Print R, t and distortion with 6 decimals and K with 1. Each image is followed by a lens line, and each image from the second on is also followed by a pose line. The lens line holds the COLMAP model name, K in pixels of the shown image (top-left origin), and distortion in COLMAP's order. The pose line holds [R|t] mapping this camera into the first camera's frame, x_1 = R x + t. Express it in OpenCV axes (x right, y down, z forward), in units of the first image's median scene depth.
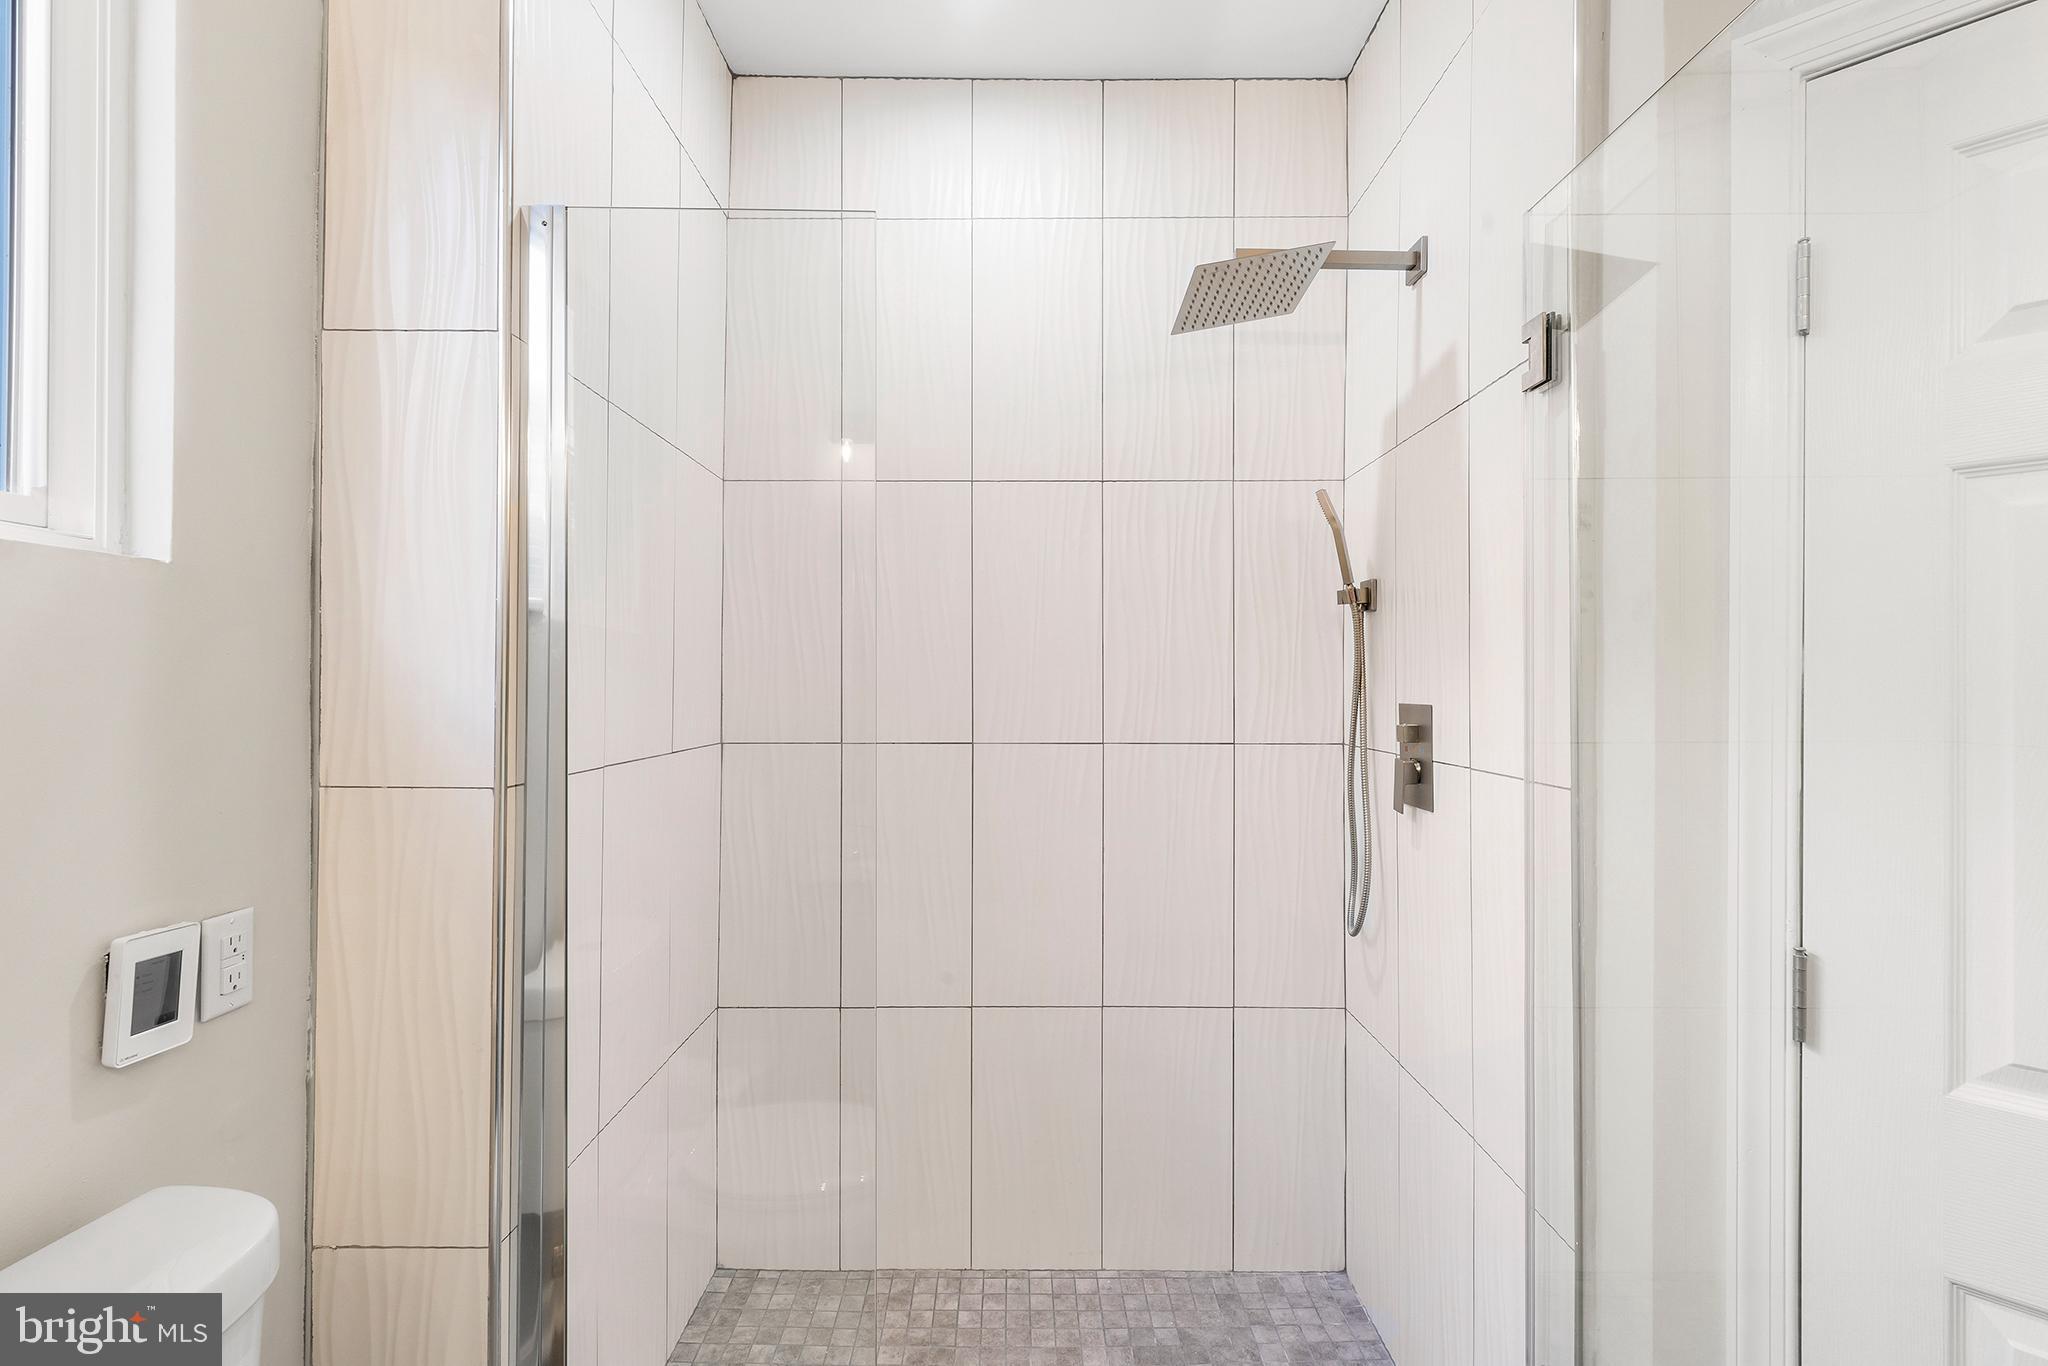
lens RADIAL K [[933.2, 0, 1024.6], [0, 933.2, 682.1], [0, 0, 1]] dist [0.005133, -0.000324]
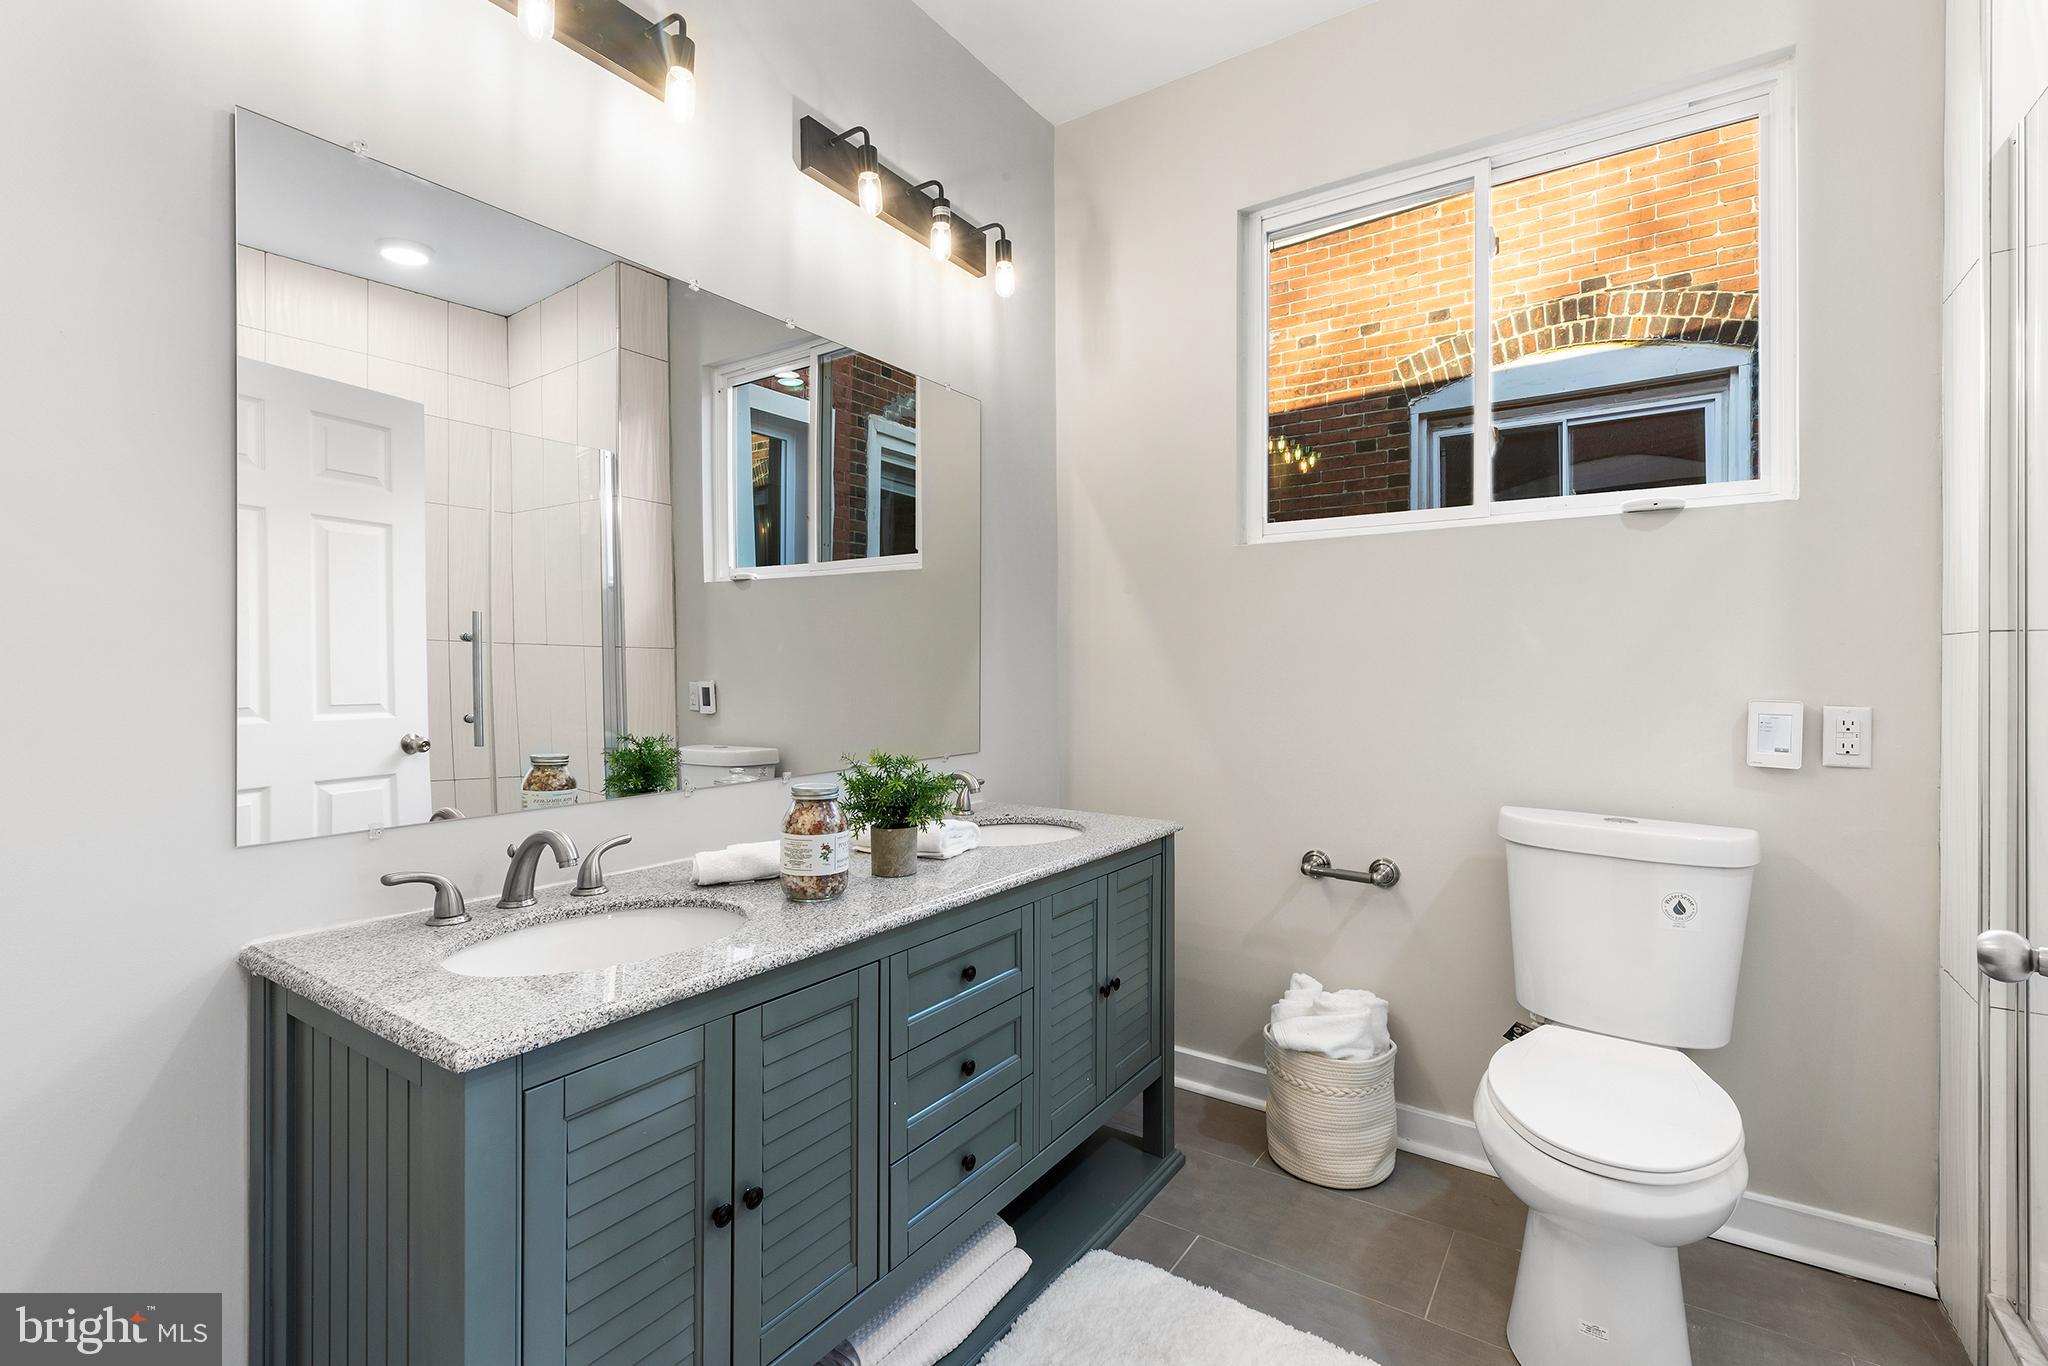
lens RADIAL K [[933.2, 0, 1016.7], [0, 933.2, 671.1], [0, 0, 1]] dist [0.005133, -0.000324]
pose [[-0.568718, 0.002595, -0.822528, 1.287772], [0.003319, 0.999994, 0.000860, 0.178046], [0.822526, -0.002241, -0.568723, 0.733420]]
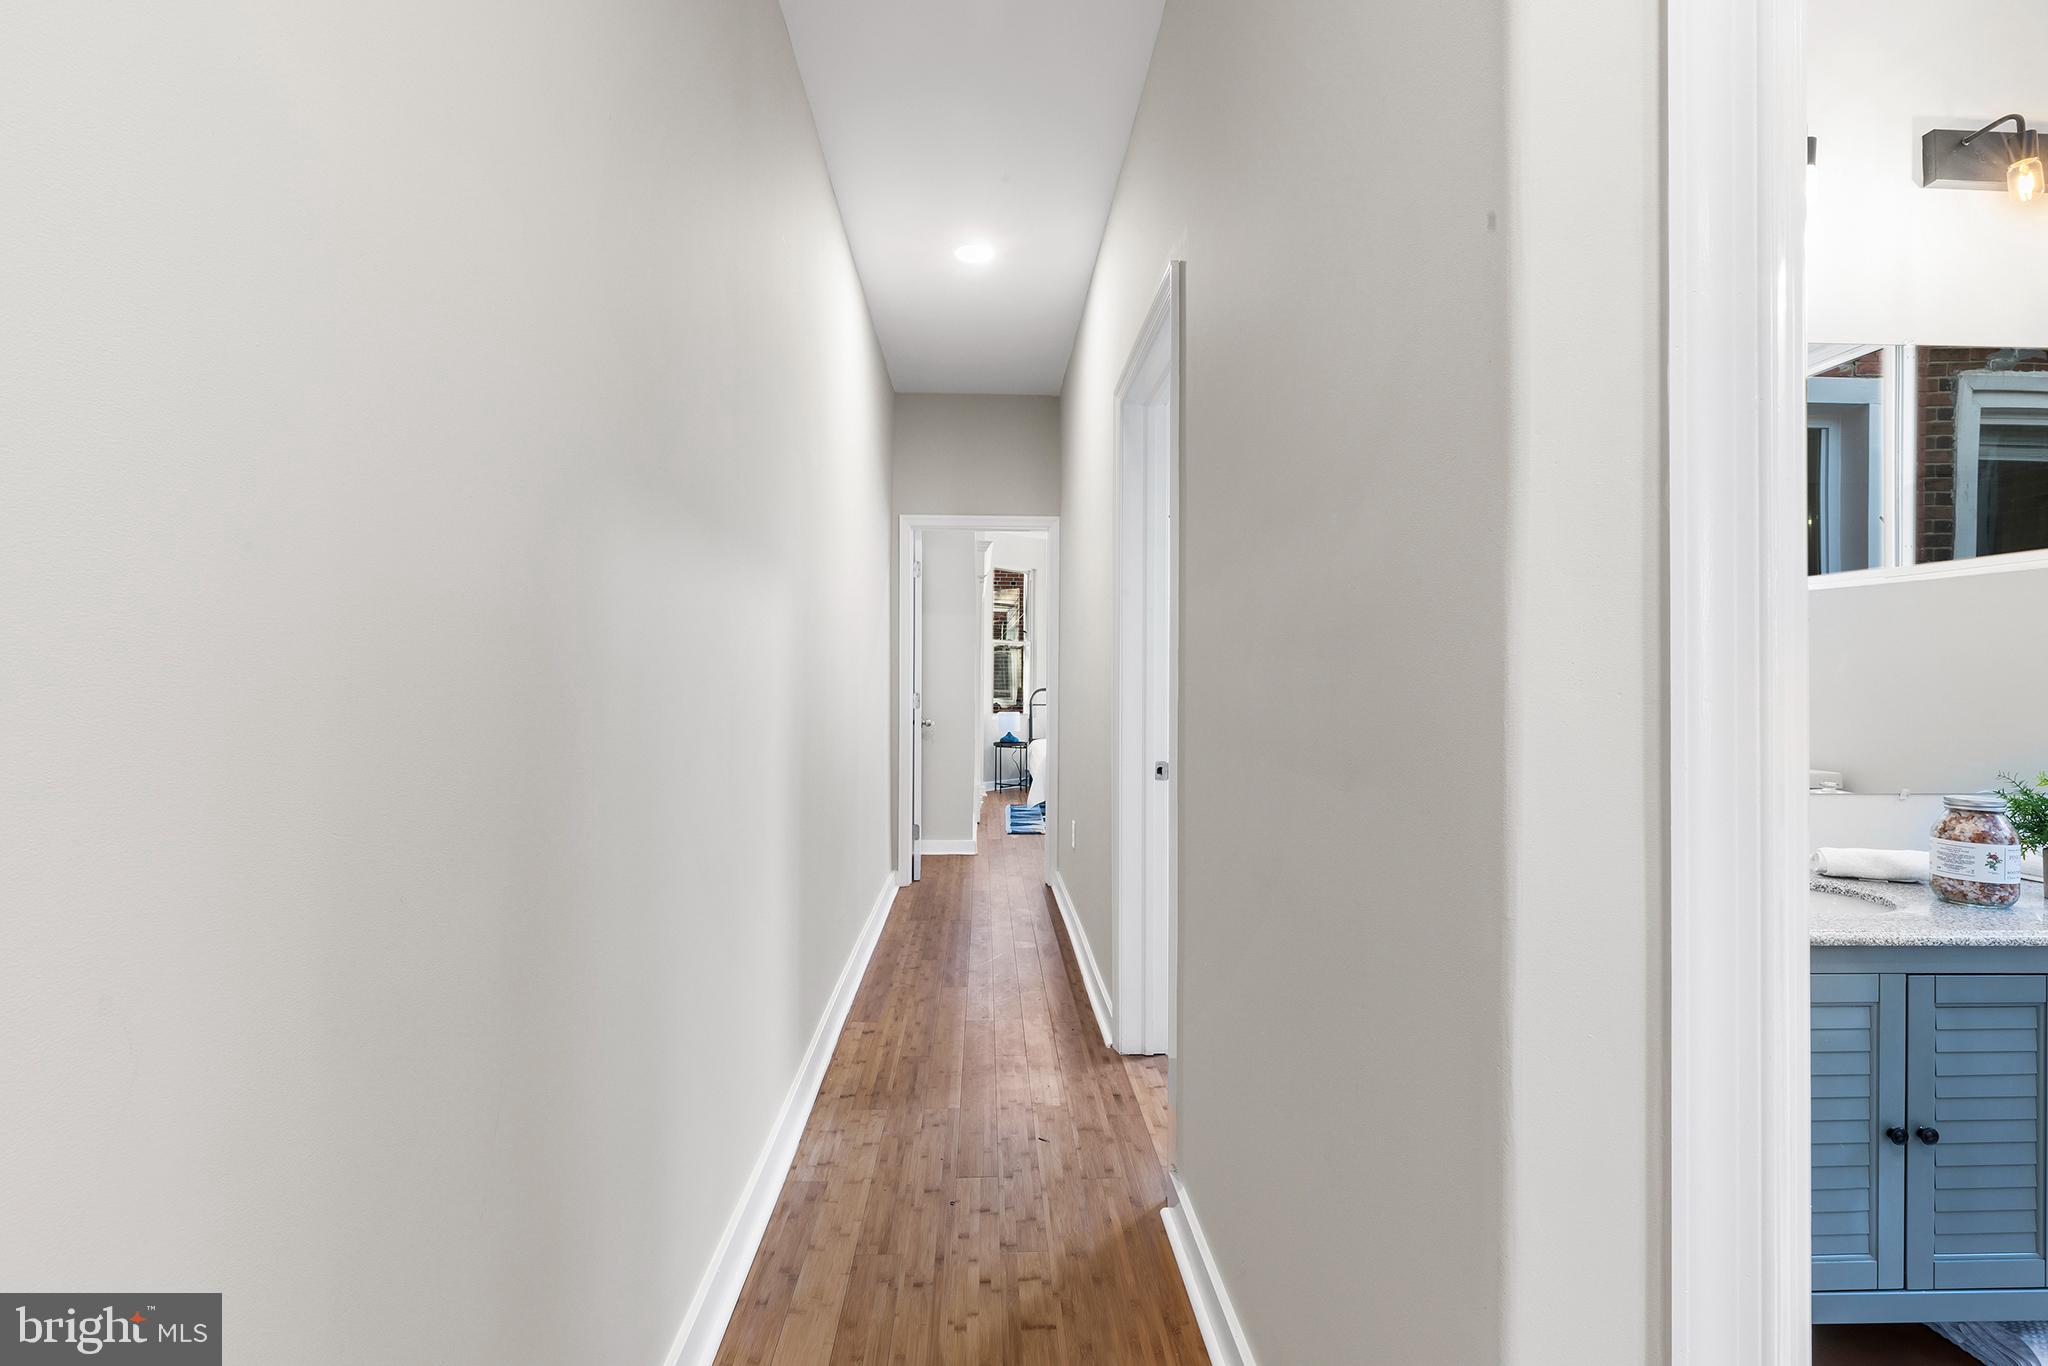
lens RADIAL K [[933.2, 0, 1018.7], [0, 933.2, 677.8], [0, 0, 1]] dist [0.005133, -0.000324]
pose [[-0.998802, -0.005562, -0.048619, 2.247522], [-0.005171, 0.999953, -0.008159, 0.181253], [0.048662, -0.007898, -0.998784, 1.311990]]
